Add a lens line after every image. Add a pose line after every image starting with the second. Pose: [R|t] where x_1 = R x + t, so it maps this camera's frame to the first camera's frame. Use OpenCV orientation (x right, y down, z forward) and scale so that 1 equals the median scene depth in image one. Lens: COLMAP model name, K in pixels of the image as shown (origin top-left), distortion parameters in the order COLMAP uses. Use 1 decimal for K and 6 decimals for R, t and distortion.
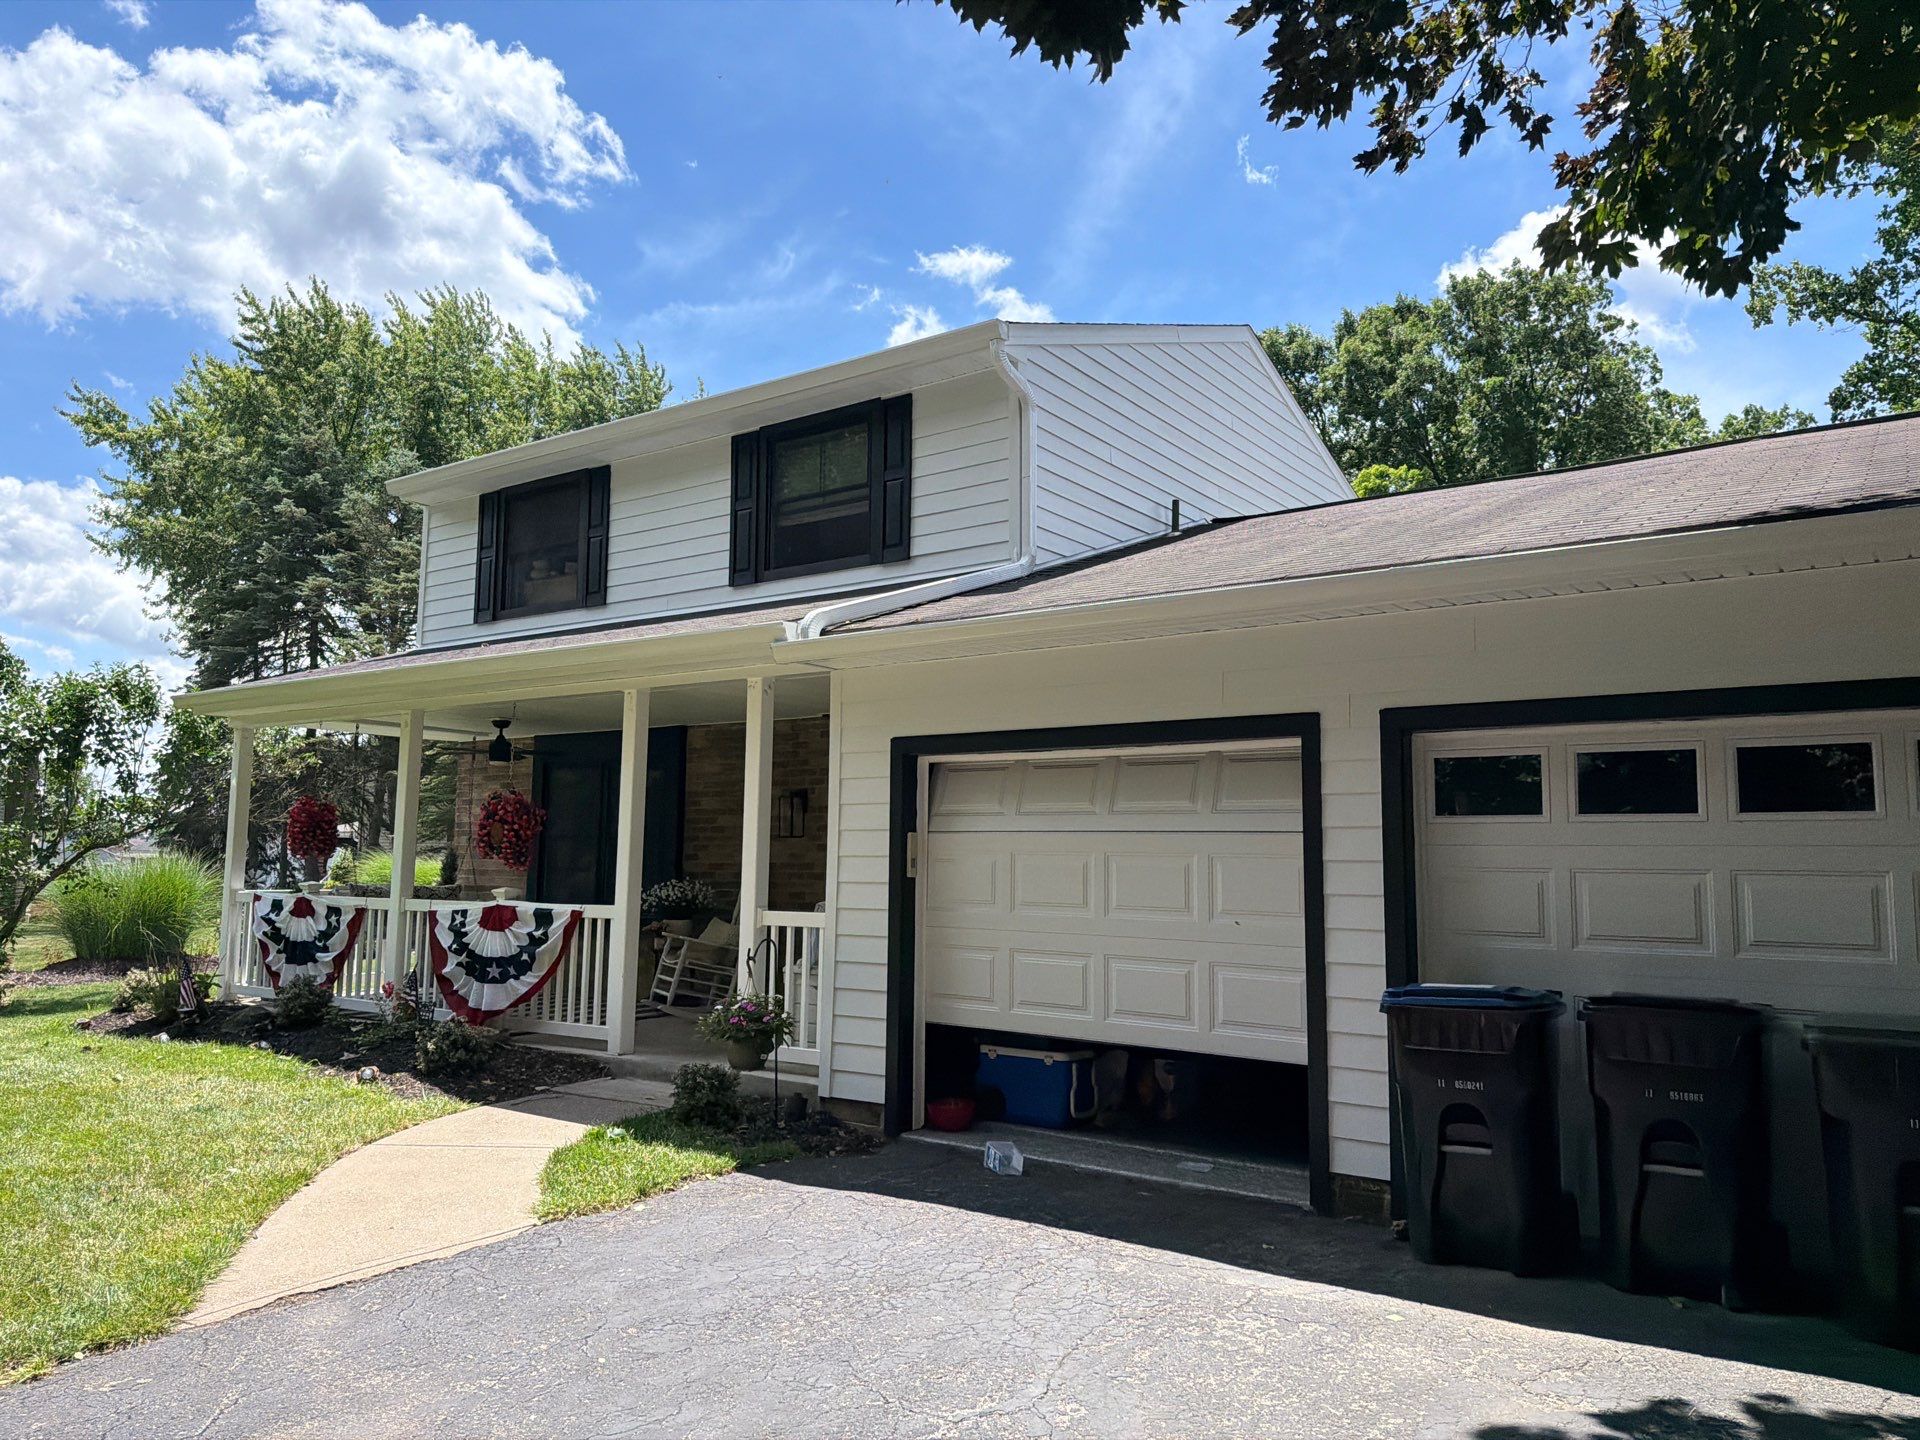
lens RADIAL K [[1357.9, 0, 964.7], [0, 1357.9, 706.8], [0, 0, 1]] dist [0.060482, -0.033837]
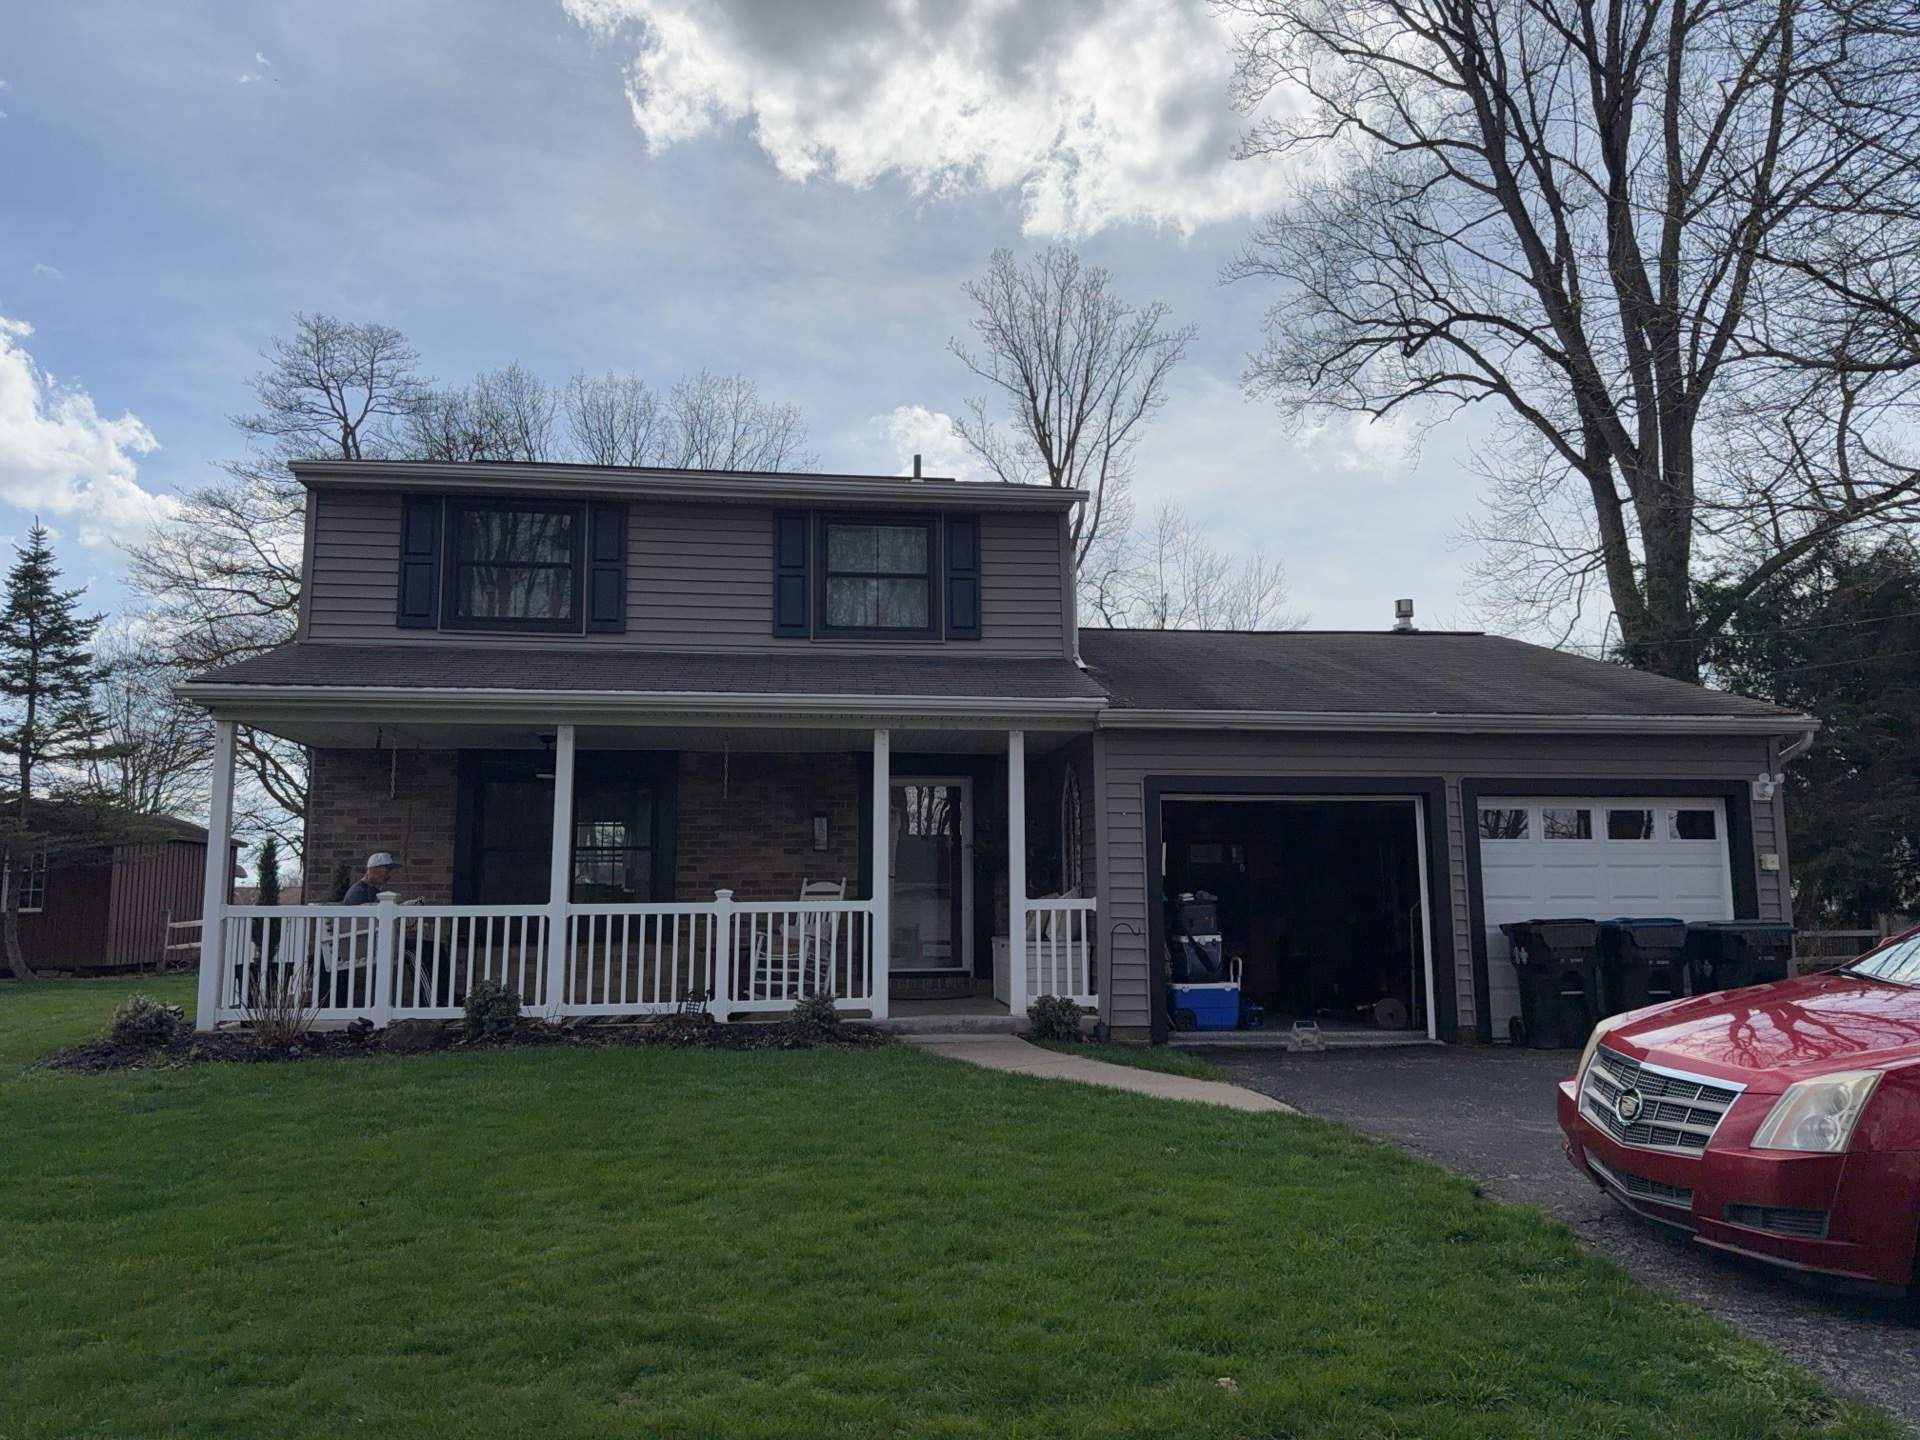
lens RADIAL K [[1357.9, 0, 960.3], [0, 1357.9, 738.9], [0, 0, 1]] dist [0.060482, -0.033837]
pose [[0.745059, 0.065594, 0.663766, -0.917091], [-0.065161, 0.997550, -0.025438, 0.021828], [-0.663809, -0.024299, 0.747508, 0.023662]]
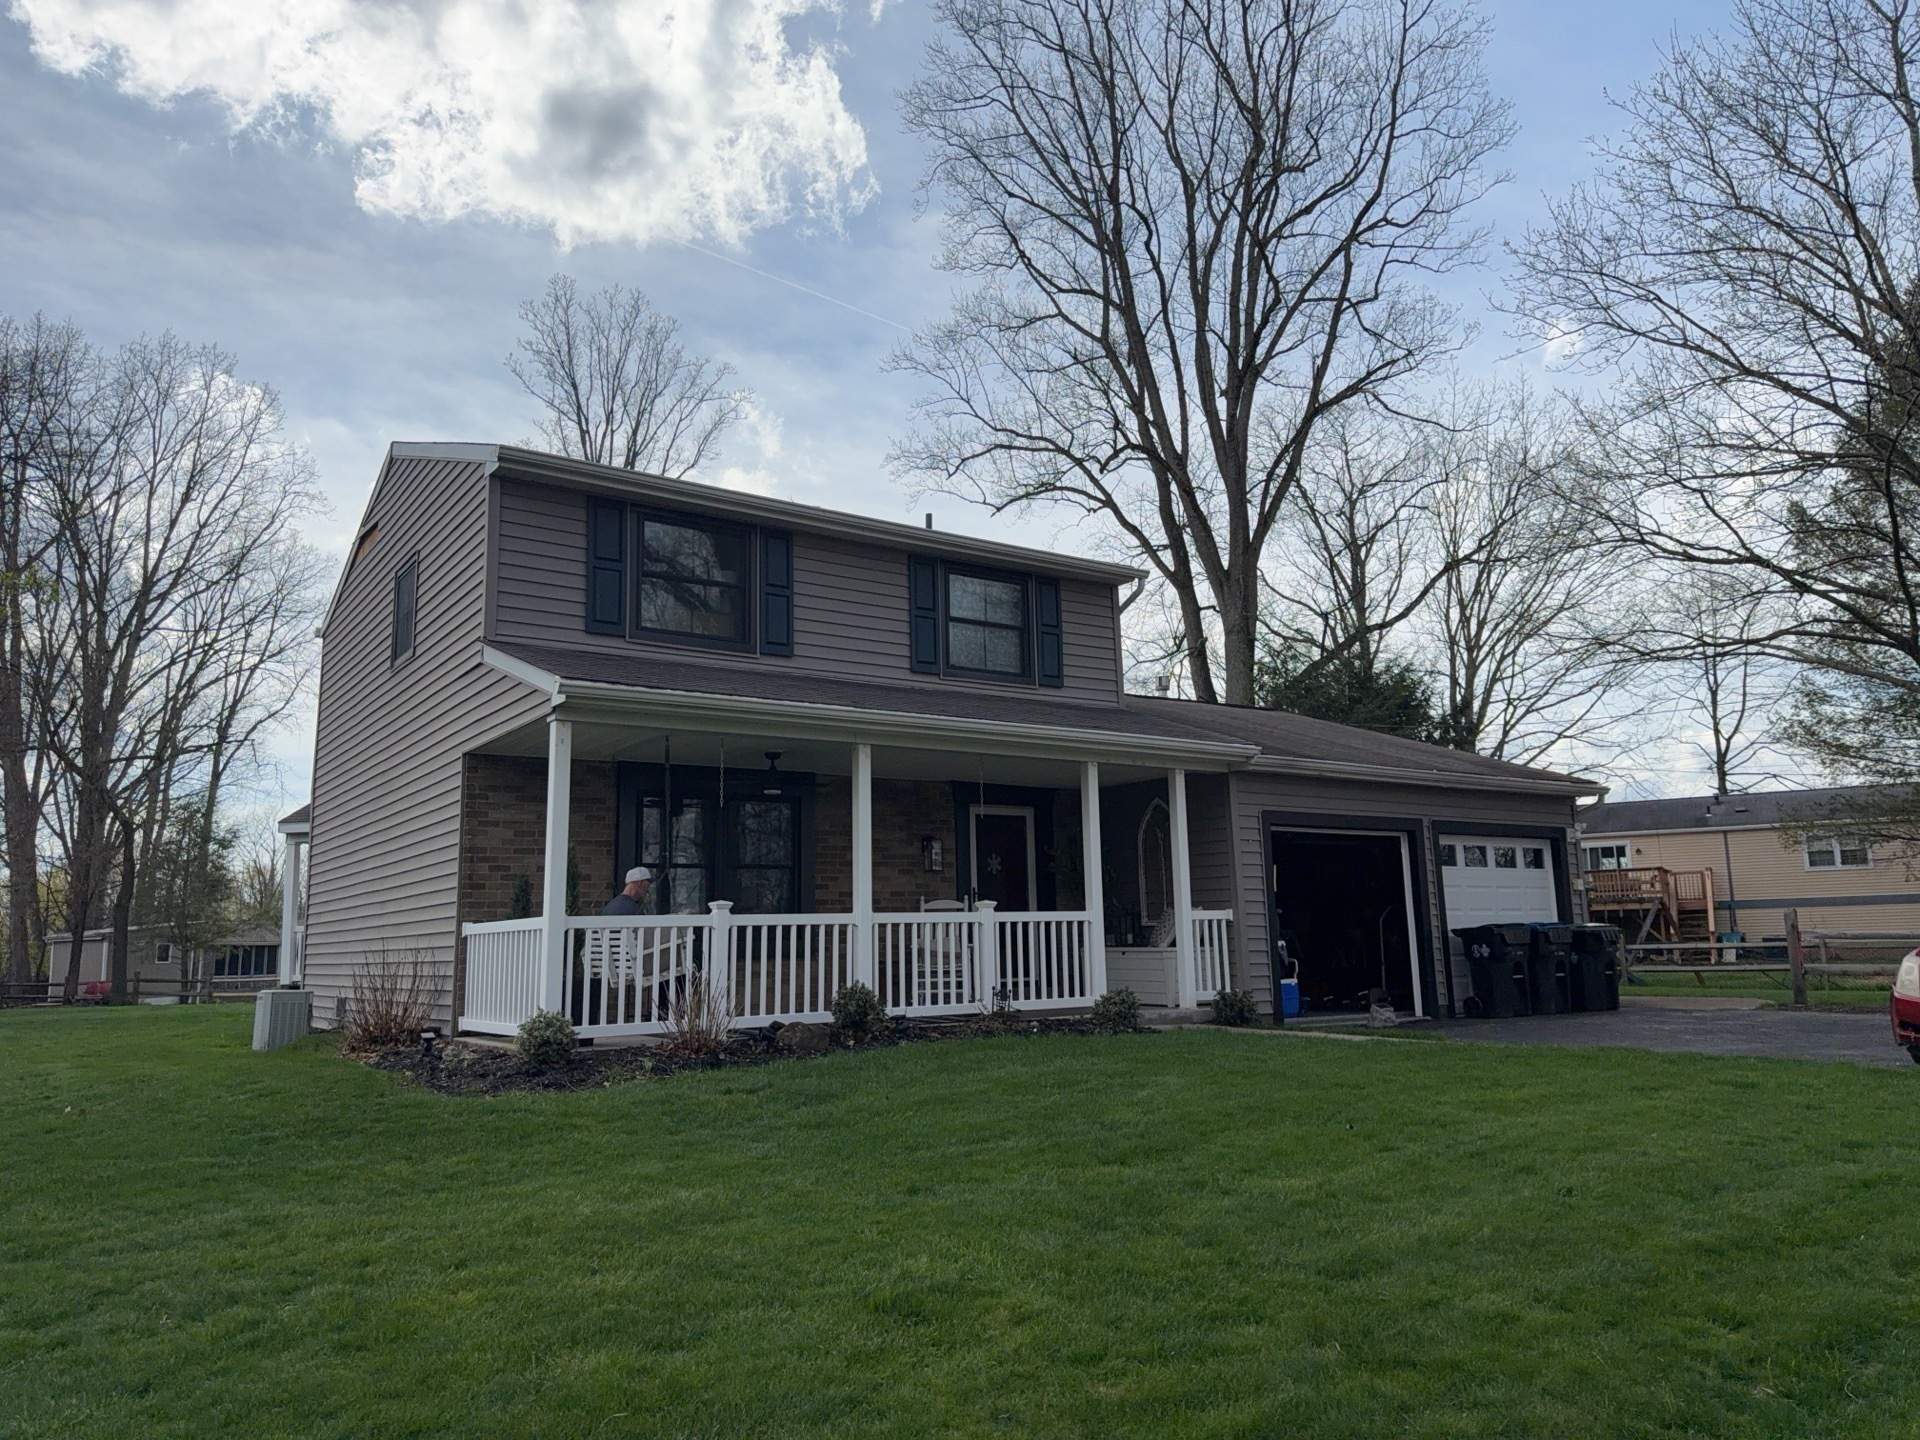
lens RADIAL K [[1306.1, 0, 956.3], [0, 1306.1, 728.1], [0, 0, 1]] dist [0.130487, -0.000627]
pose [[0.346569, 0.122062, 0.930049, -1.445948], [-0.092302, 0.991123, -0.095682, 0.089315], [-0.933472, -0.052685, 0.354759, 0.581275]]
